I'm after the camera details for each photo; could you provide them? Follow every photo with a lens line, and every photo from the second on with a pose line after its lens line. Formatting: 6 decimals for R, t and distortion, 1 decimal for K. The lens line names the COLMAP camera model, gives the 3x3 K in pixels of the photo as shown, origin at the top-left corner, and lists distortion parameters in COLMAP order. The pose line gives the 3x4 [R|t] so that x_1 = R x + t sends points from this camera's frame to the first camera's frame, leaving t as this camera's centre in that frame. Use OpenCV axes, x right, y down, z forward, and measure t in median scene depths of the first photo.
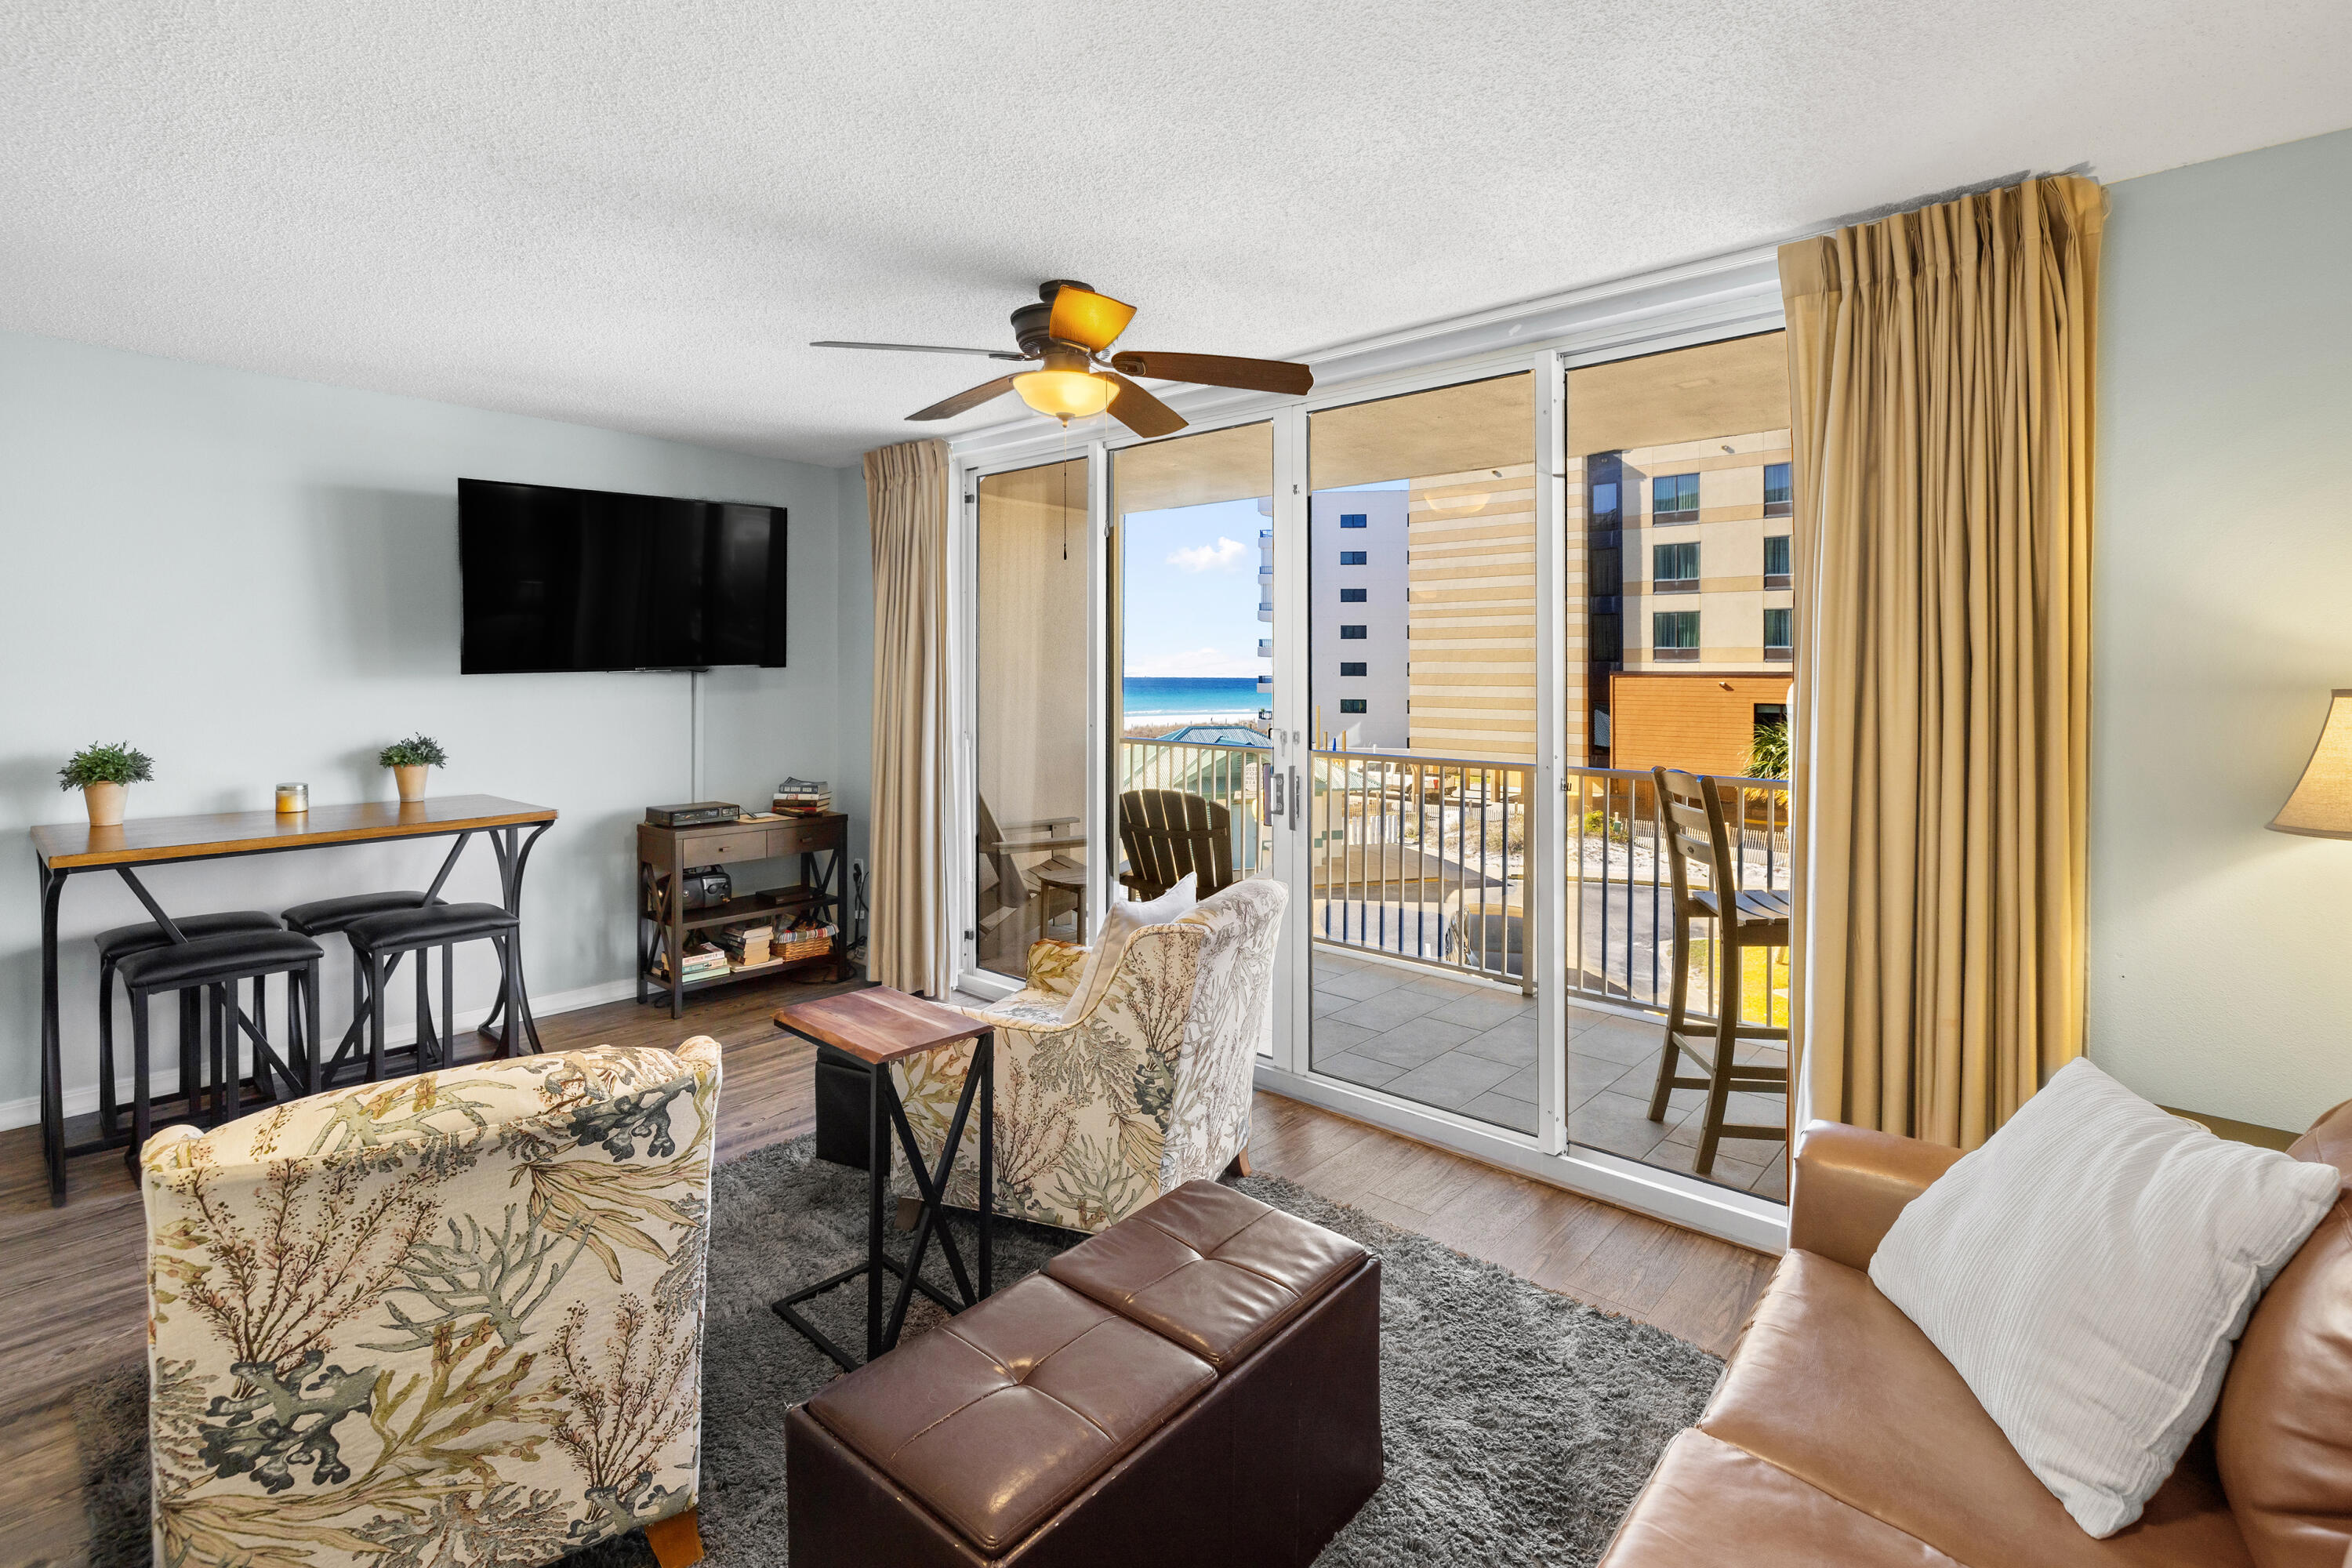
lens RADIAL K [[1078.8, 0, 1221.6], [0, 1078.8, 677.3], [0, 0, 1]] dist [-0.008226, -0.000253]
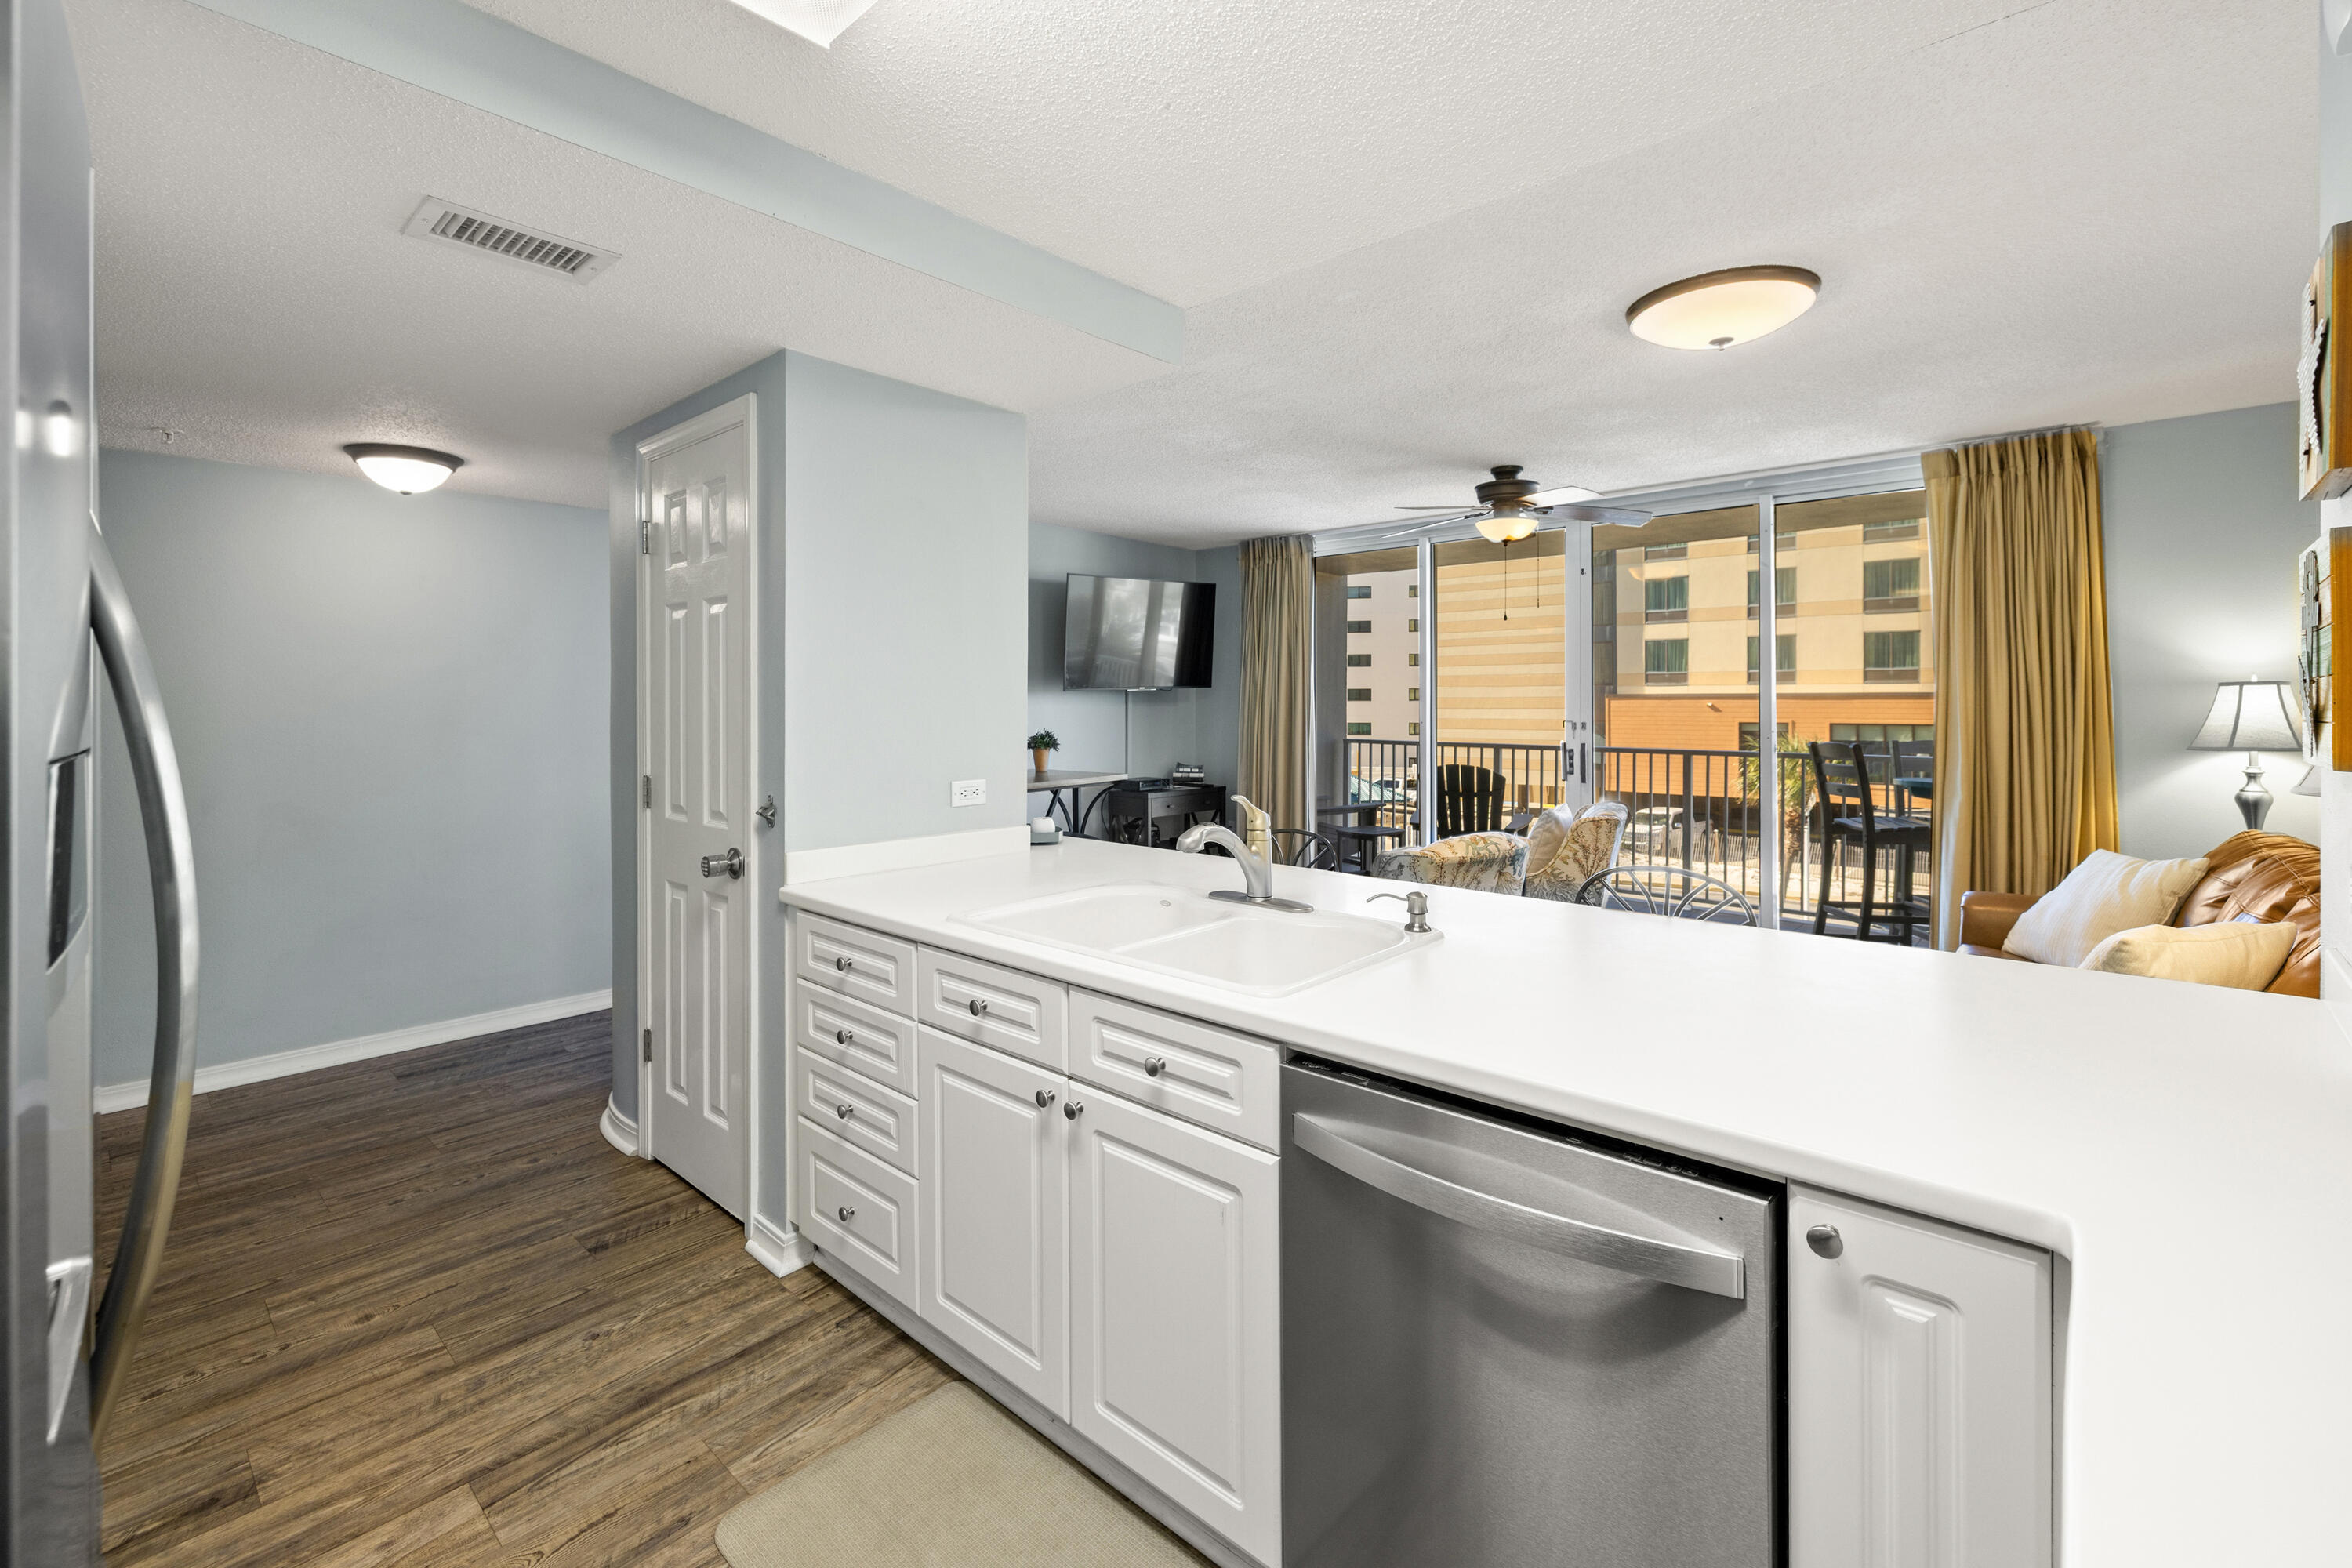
lens RADIAL K [[1016.2, 0, 1191.2], [0, 1016.2, 713.7], [0, 0, 1]] dist [0.002885, -0.001059]
pose [[0.999831, -0.006311, -0.017277, -0.442830], [0.006482, 0.999931, 0.009826, 0.015662], [0.017214, -0.009936, 0.999802, -0.483478]]
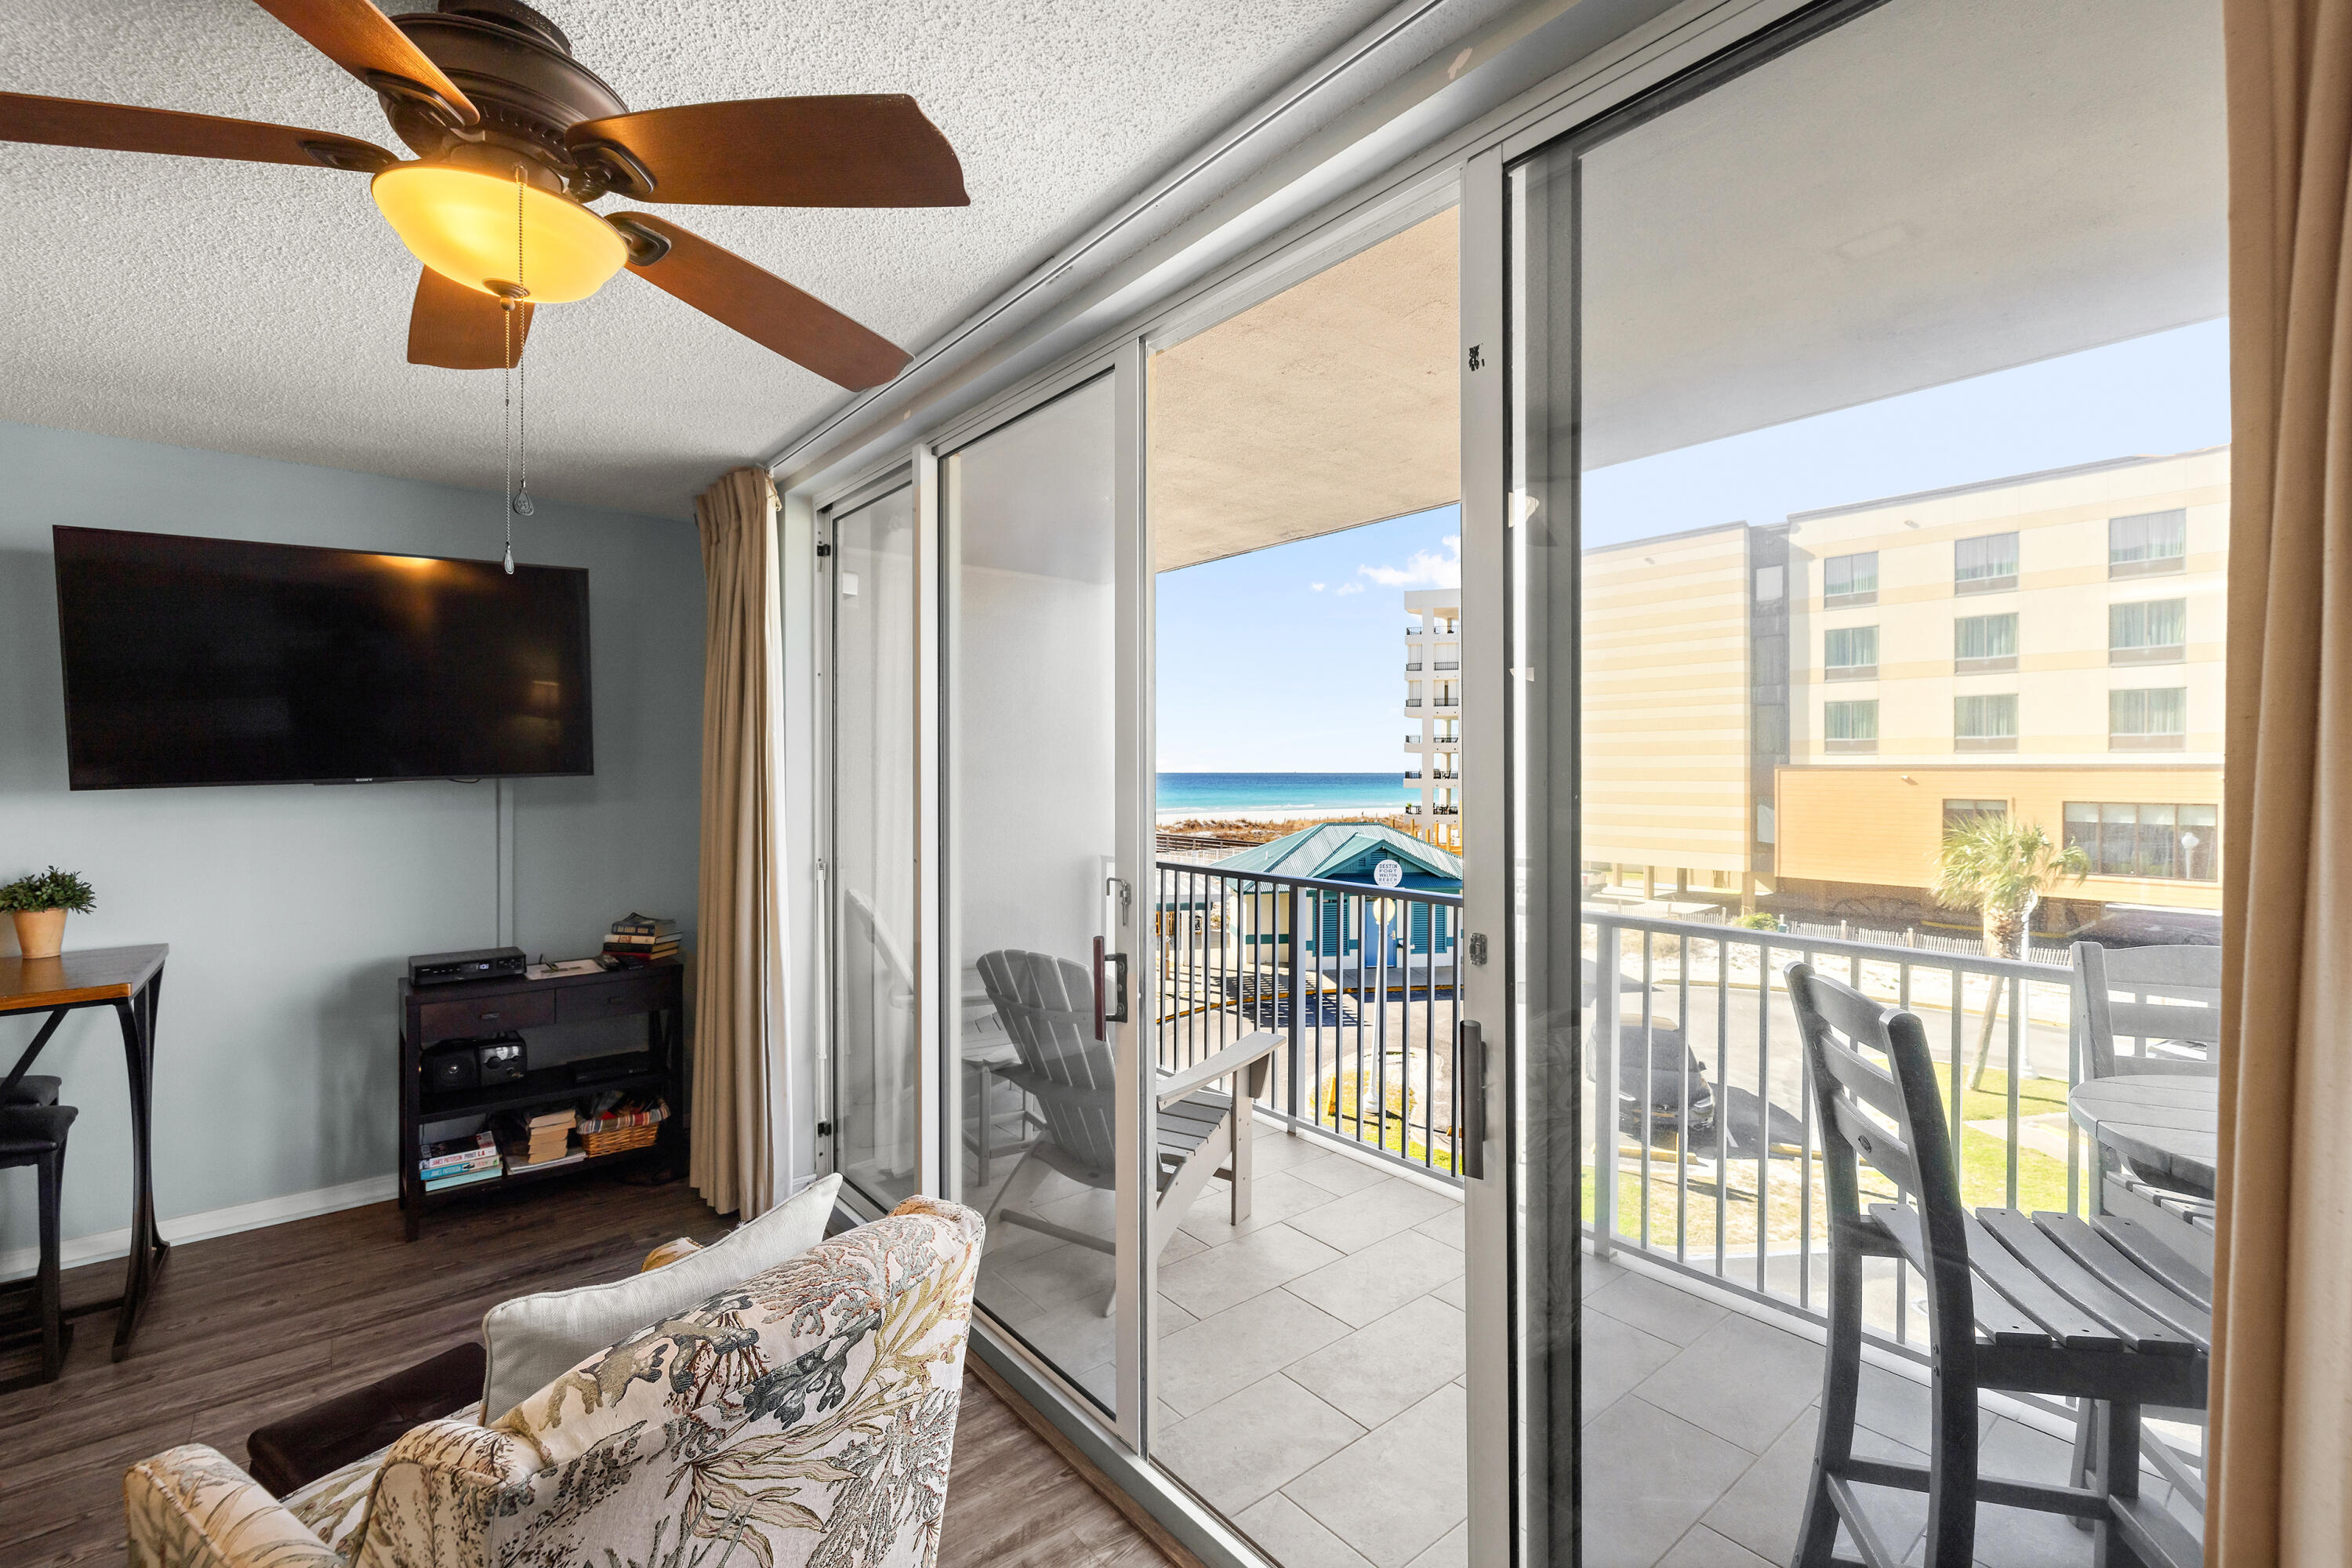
lens RADIAL K [[1016.2, 0, 1217.5], [0, 1016.2, 783.2], [0, 0, 1]] dist [0.002885, -0.001059]
pose [[0.987542, -0.003861, -0.157308, 0.155340], [0.005512, 0.999934, 0.010062, -0.009065], [0.157259, -0.010803, 0.987498, 0.354228]]
